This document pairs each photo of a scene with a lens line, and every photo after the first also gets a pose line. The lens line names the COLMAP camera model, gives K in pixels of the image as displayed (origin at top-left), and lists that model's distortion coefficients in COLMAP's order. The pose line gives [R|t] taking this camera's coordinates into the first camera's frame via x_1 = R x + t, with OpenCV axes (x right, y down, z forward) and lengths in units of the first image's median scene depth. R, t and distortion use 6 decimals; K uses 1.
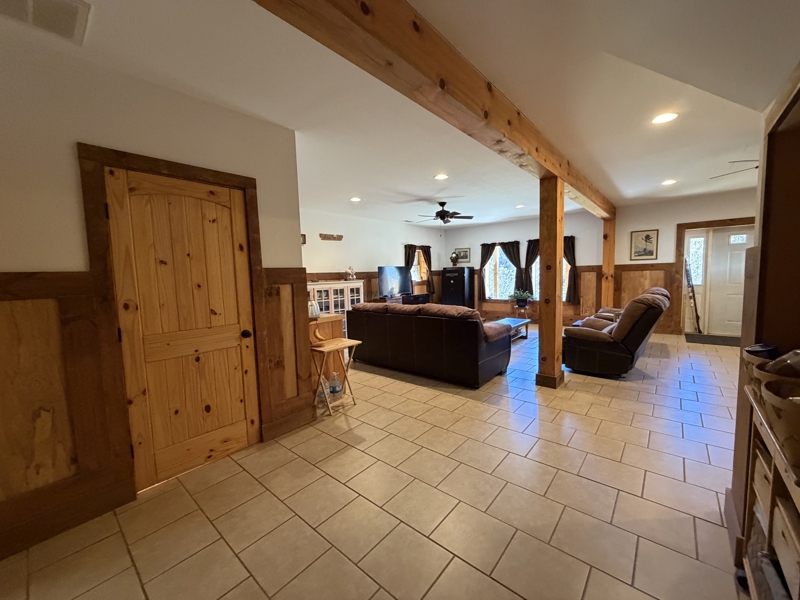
lens RADIAL K [[318.7, 0, 399.3], [0, 318.7, 301.2], [0, 0, 1]] dist [0.000380, -0.000593]
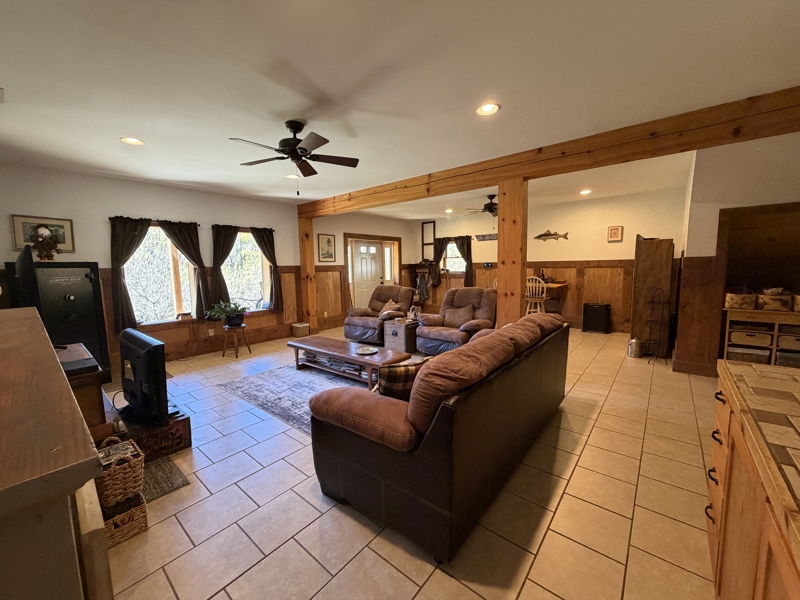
lens RADIAL K [[318.7, 0, 400.0], [0, 318.7, 300.1], [0, 0, 1]] dist [0.000380, -0.000593]
pose [[-0.015220, -0.081482, 0.996559, -0.328093], [0.102104, 0.991337, 0.082615, -0.066101], [-0.994657, 0.103010, -0.006769, 0.790945]]
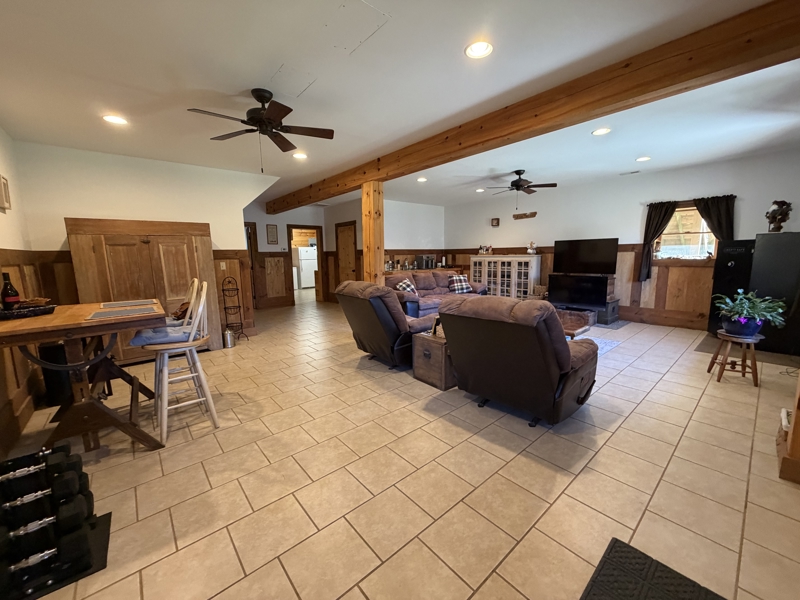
lens RADIAL K [[318.7, 0, 399.1], [0, 318.7, 301.8], [0, 0, 1]] dist [0.000380, -0.000593]
pose [[-0.154384, 0.179758, -0.971521, 1.012916], [-0.060939, 0.979705, 0.190956, -0.089809], [0.986130, 0.088684, -0.140296, 0.744725]]
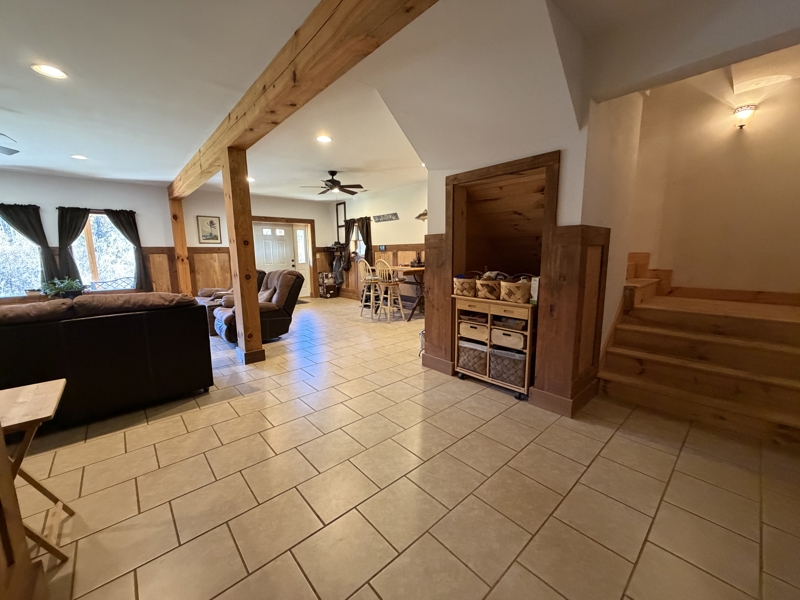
lens RADIAL K [[318.7, 0, 399.8], [0, 318.7, 299.1], [0, 0, 1]] dist [0.000380, -0.000593]
pose [[0.129514, -0.120325, 0.984250, -0.258776], [0.092241, 0.989768, 0.108862, 0.000949], [-0.987278, 0.076689, 0.139288, 0.222252]]
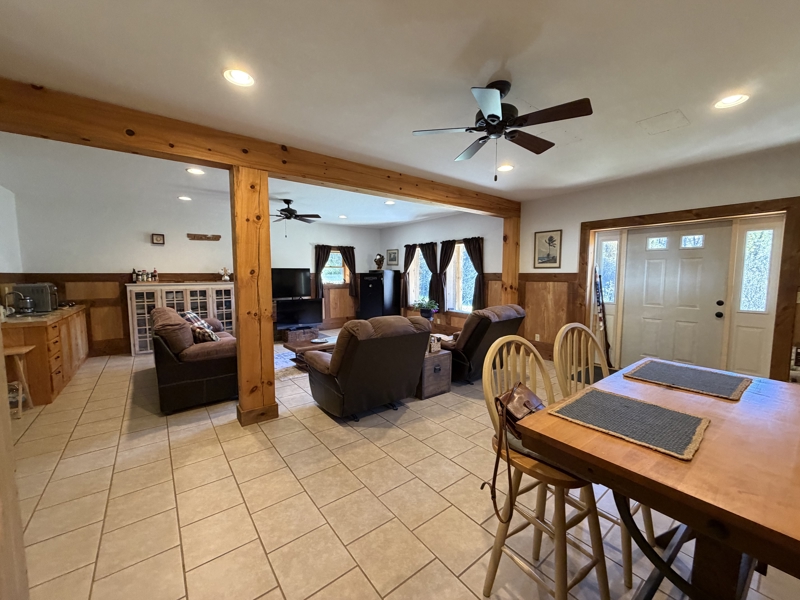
lens RADIAL K [[318.7, 0, 398.9], [0, 318.7, 299.6], [0, 0, 1]] dist [0.000380, -0.000593]
pose [[0.979584, 0.043666, -0.196237, 0.575577], [-0.043531, 0.999040, 0.005004, -0.040093], [0.196267, 0.003641, 0.980544, 0.154062]]
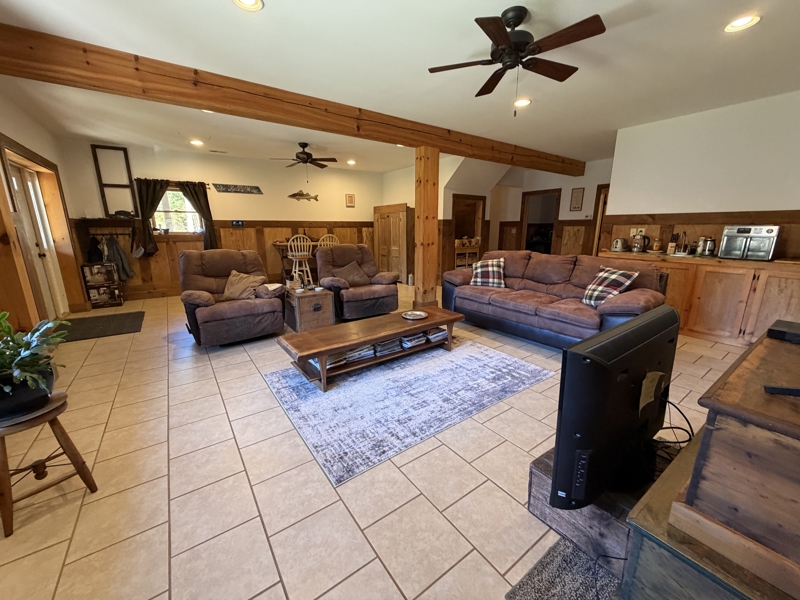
lens RADIAL K [[318.7, 0, 399.0], [0, 318.7, 299.0], [0, 0, 1]] dist [0.000380, -0.000593]
pose [[-0.970273, -0.021946, 0.241016, 0.151630], [0.050533, 0.955557, 0.290442, -0.102929], [-0.236679, 0.293987, -0.926043, 1.319849]]
